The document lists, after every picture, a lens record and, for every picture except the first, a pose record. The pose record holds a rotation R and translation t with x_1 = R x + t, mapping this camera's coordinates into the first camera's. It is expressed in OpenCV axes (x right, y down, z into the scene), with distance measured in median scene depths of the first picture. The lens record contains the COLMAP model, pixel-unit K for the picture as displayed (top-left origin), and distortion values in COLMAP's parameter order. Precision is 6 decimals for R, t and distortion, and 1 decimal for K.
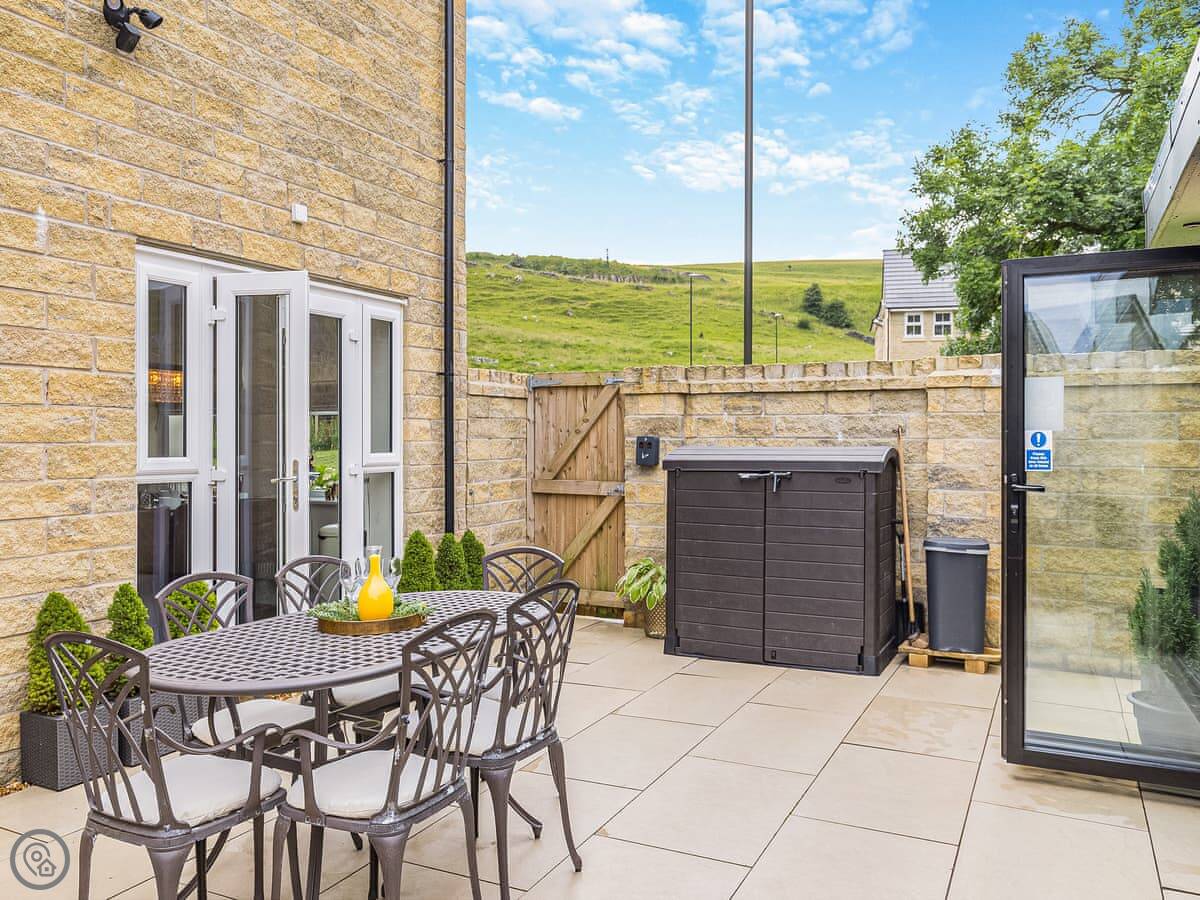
lens RADIAL K [[916.6, 0, 593.9], [0, 916.6, 443.3], [0, 0, 1]] dist [0.009238, 0.006811]
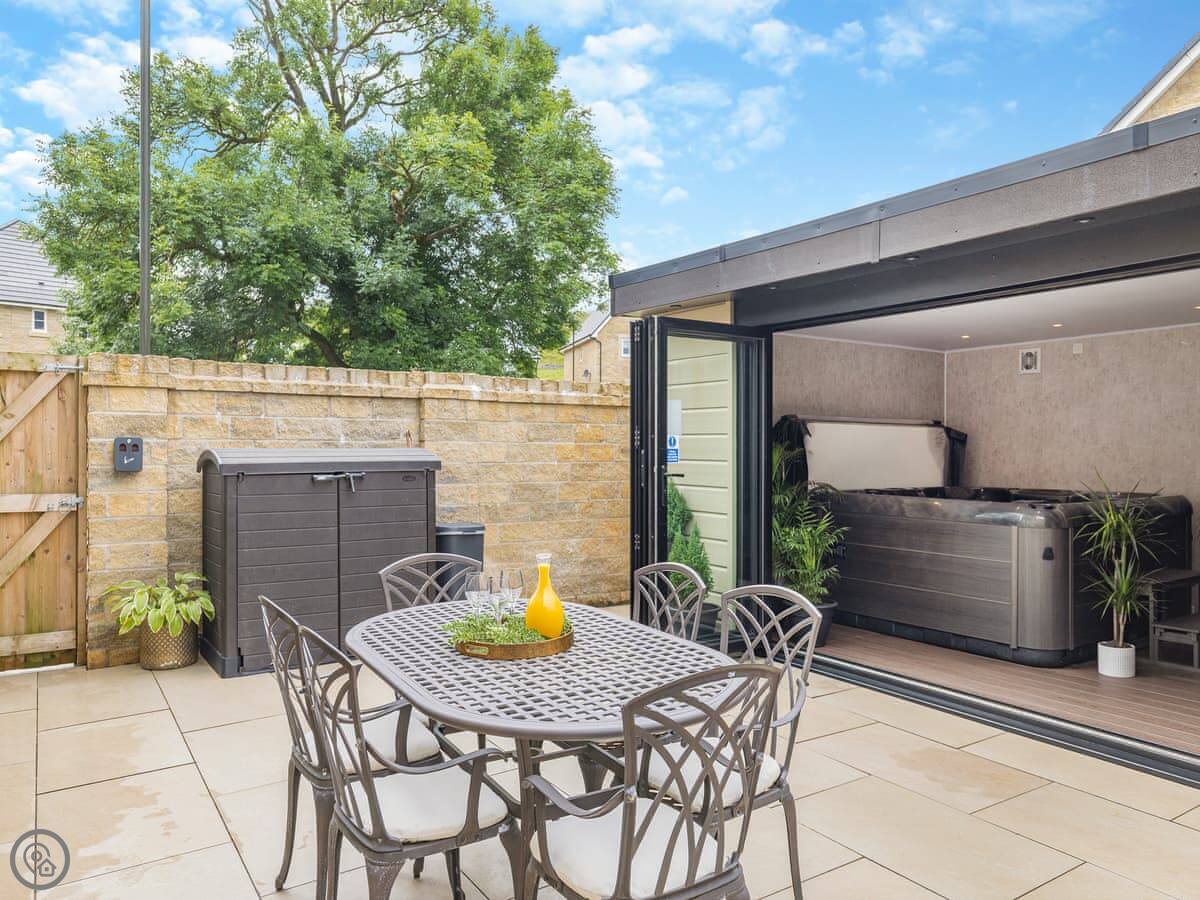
lens RADIAL K [[868.6, 0, 600.5], [0, 868.6, 451.5], [0, 0, 1]] dist [-0.002640, 0.000689]
pose [[0.482956, -0.006318, 0.875622, -0.464990], [0.001954, 0.999979, 0.006137, 0.001742], [-0.875642, -0.001253, 0.482959, 0.249724]]
